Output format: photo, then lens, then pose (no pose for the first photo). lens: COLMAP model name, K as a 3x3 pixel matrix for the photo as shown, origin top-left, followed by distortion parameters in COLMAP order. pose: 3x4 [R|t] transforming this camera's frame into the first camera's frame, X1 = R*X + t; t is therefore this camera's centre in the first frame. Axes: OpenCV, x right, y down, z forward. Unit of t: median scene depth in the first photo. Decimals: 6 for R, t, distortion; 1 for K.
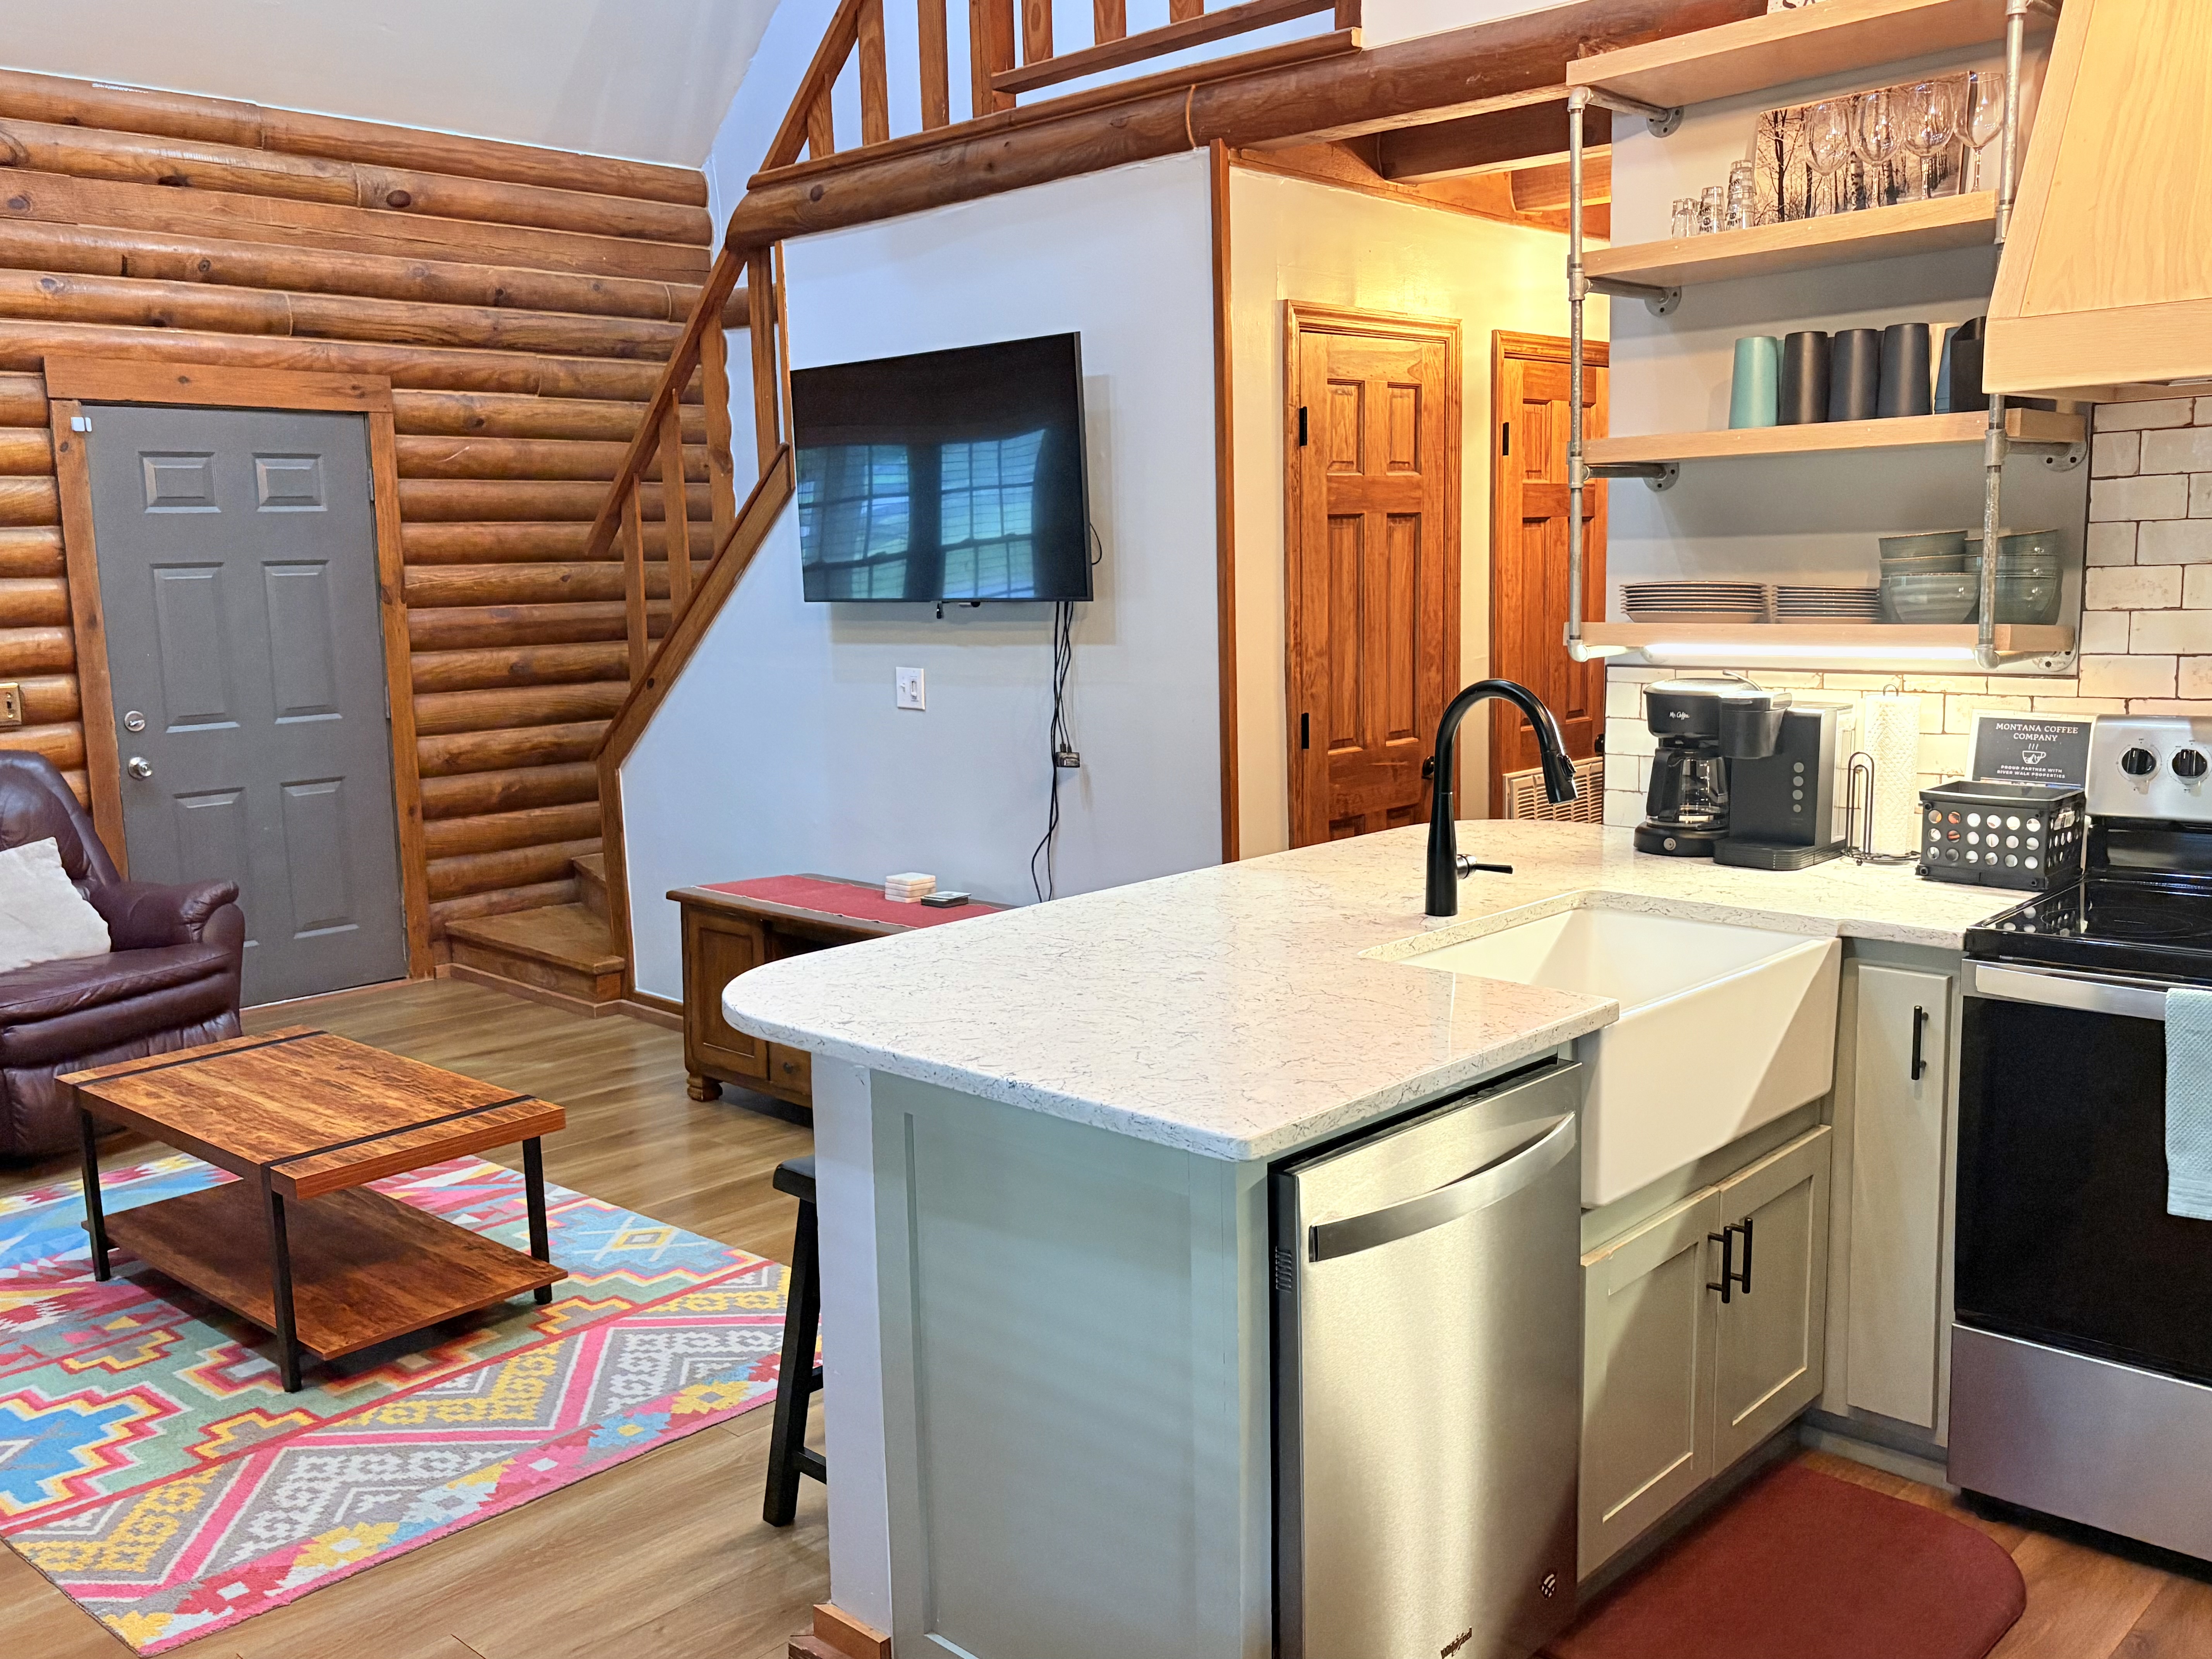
lens RADIAL K [[1929.3, 0, 1115.9], [0, 1929.3, 834.6], [0, 0, 1]] dist [0.074203, -0.116951]
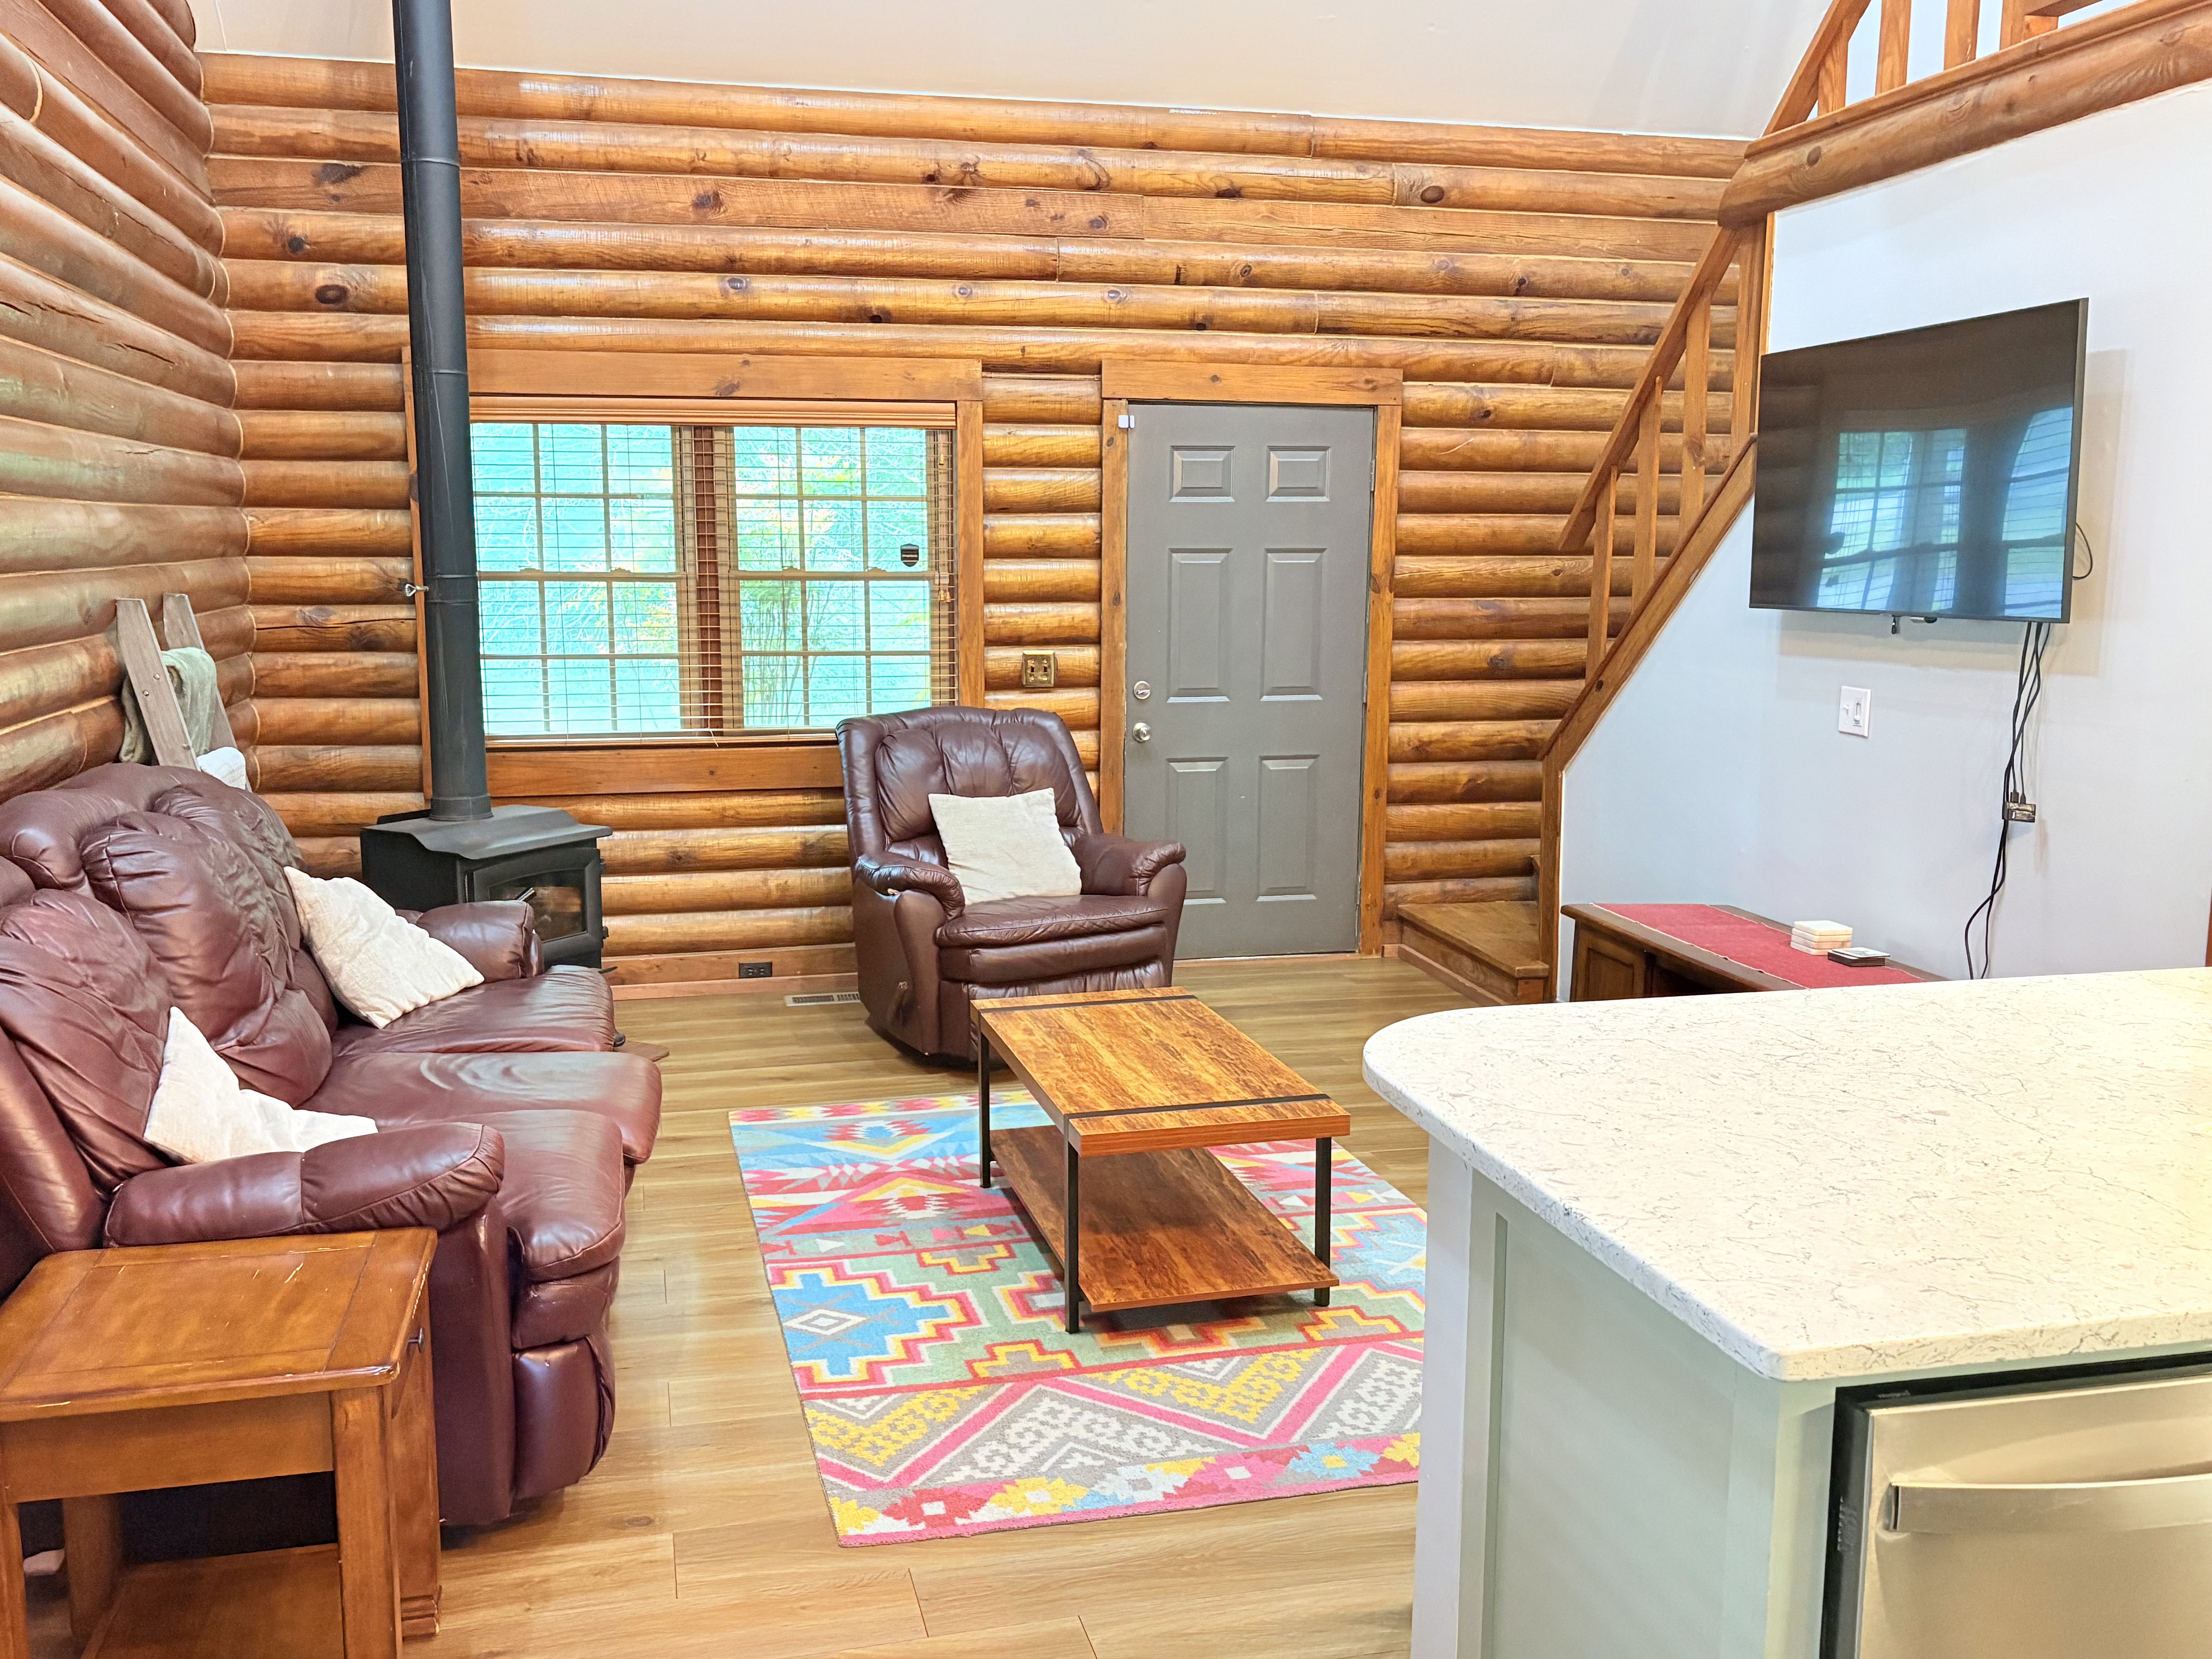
lens RADIAL K [[1929.3, 0, 1090.6], [0, 1929.3, 828.4], [0, 0, 1]] dist [0.074203, -0.116951]
pose [[0.836467, 0.107722, -0.537326, 0.085678], [-0.105607, 0.993798, 0.034833, -0.017534], [0.537745, 0.027609, 0.842655, 0.072744]]
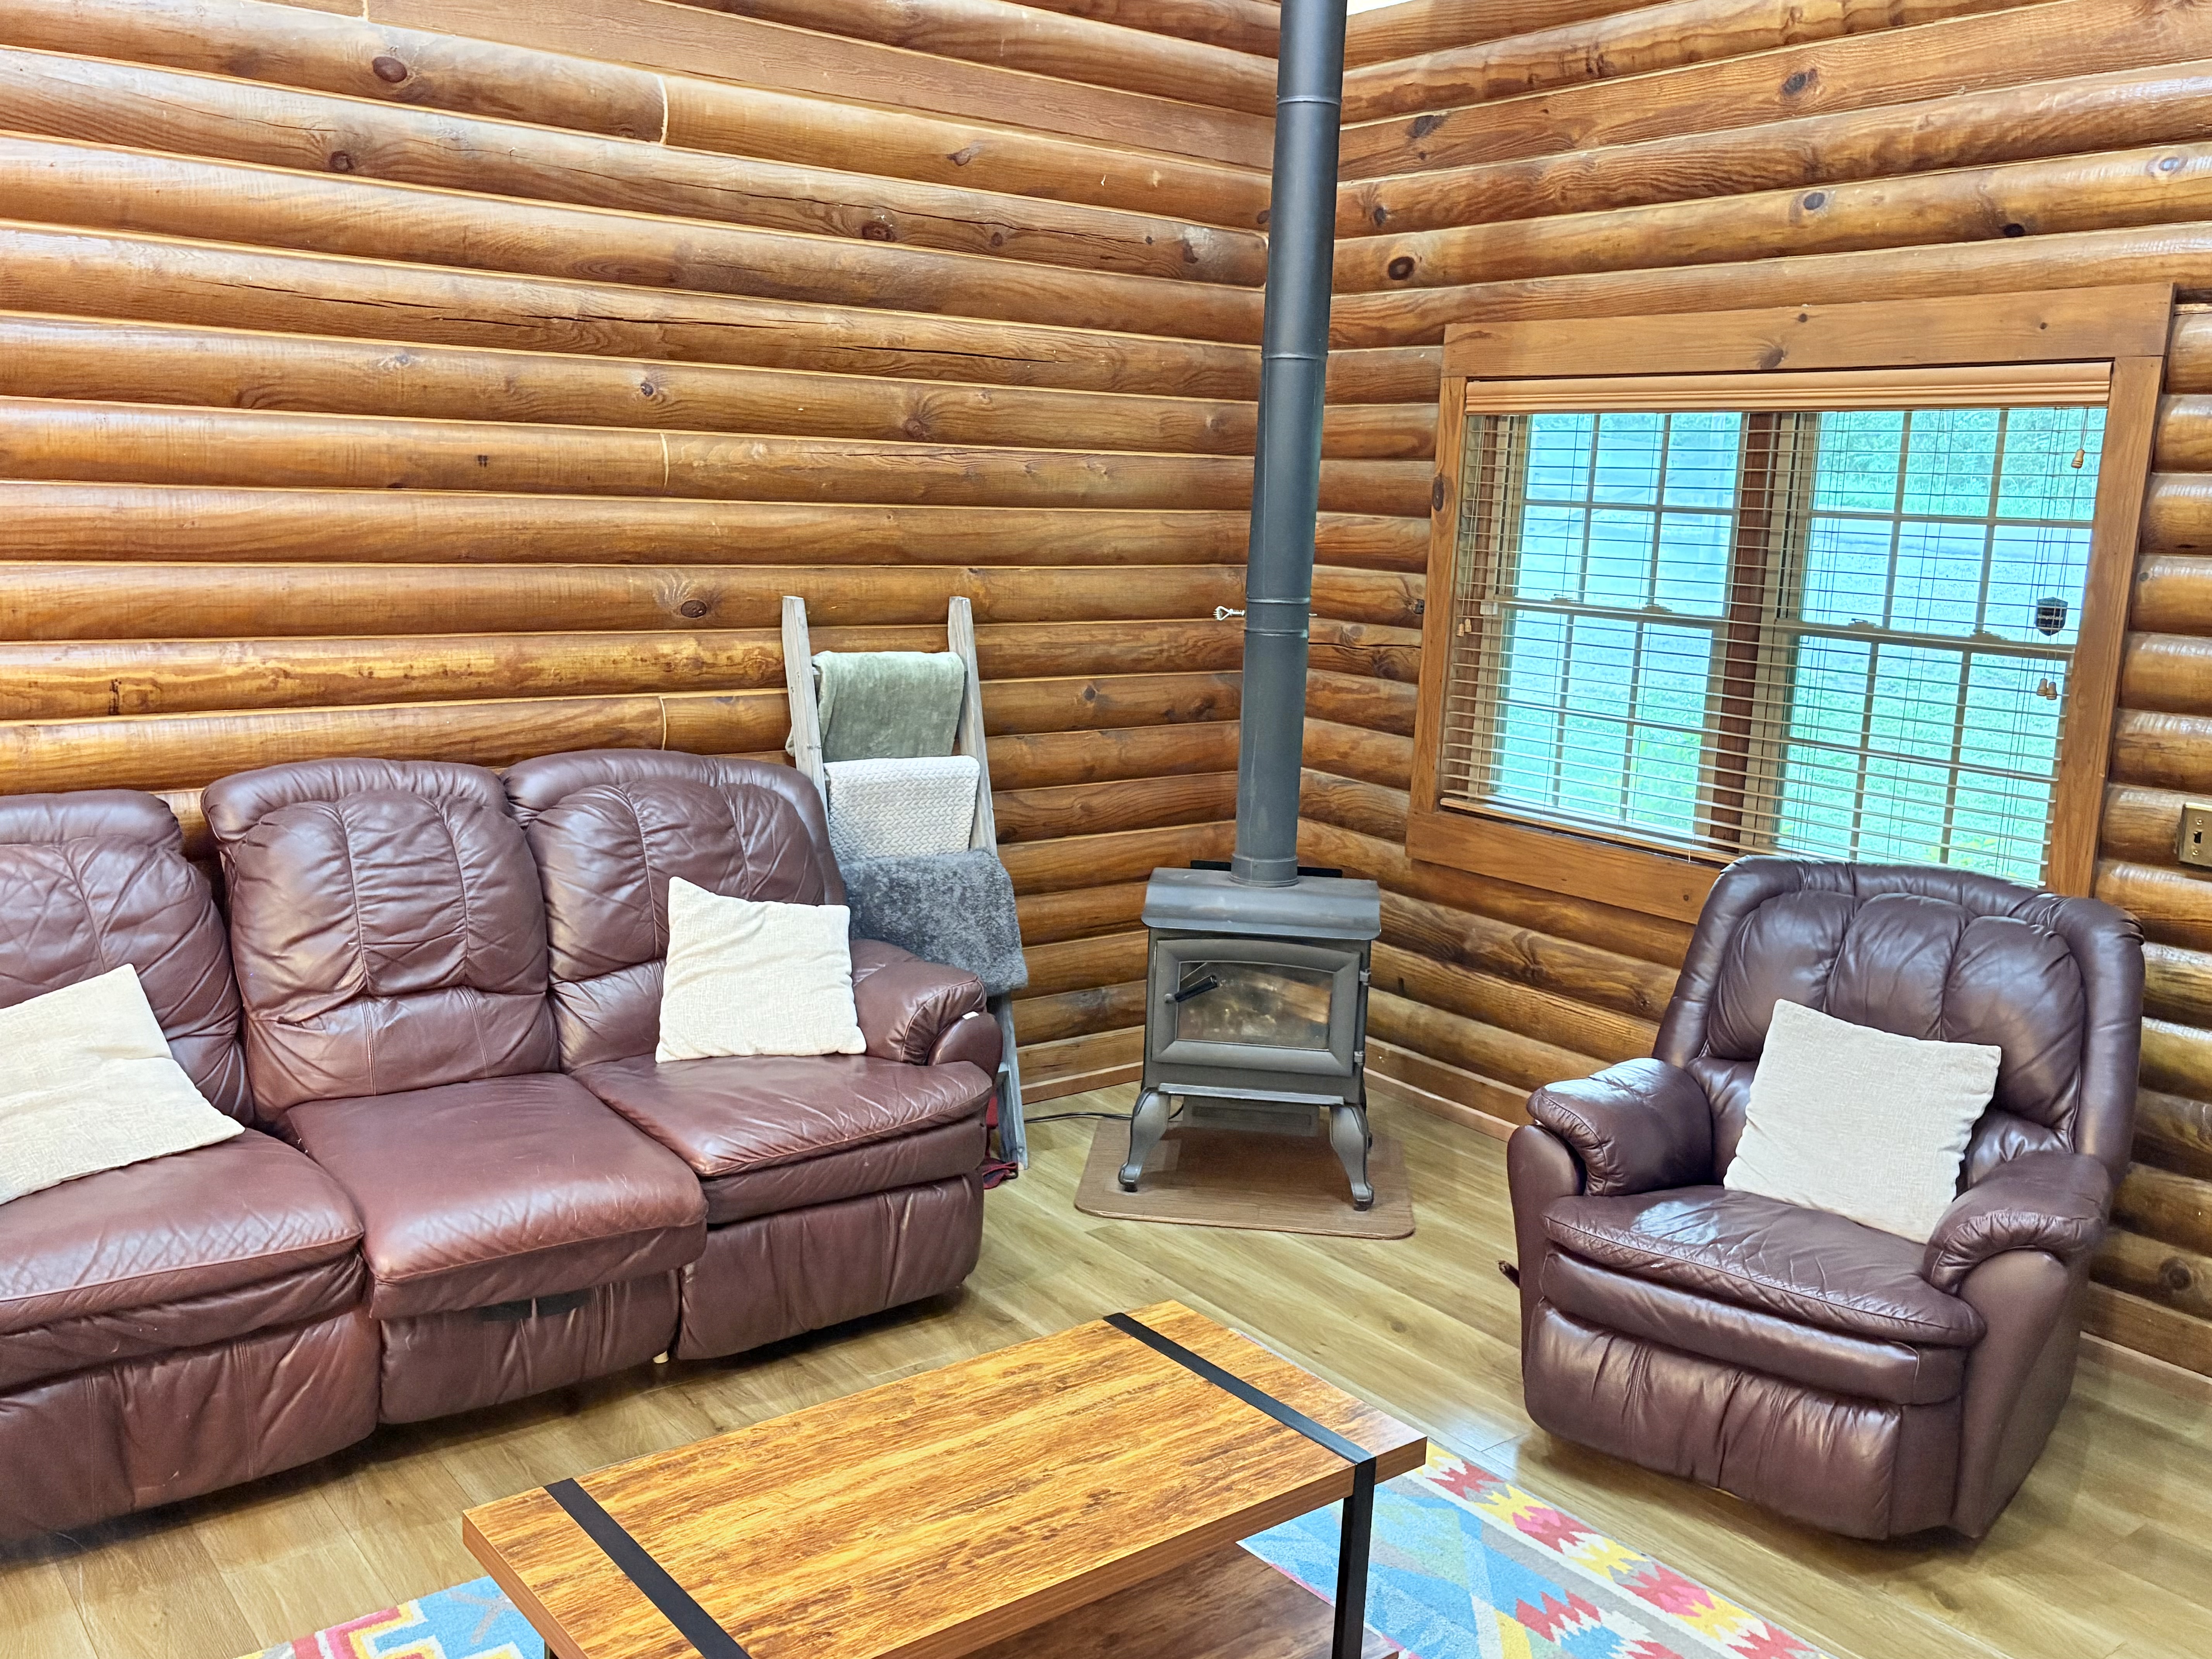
lens RADIAL K [[1929.3, 0, 1105.0], [0, 1929.3, 825.8], [0, 0, 1]] dist [0.074203, -0.116951]
pose [[-0.161186, 0.197920, -0.966875, 0.107017], [-0.182479, 0.956817, 0.226282, -0.167364], [0.969907, 0.212908, -0.118109, 0.822359]]
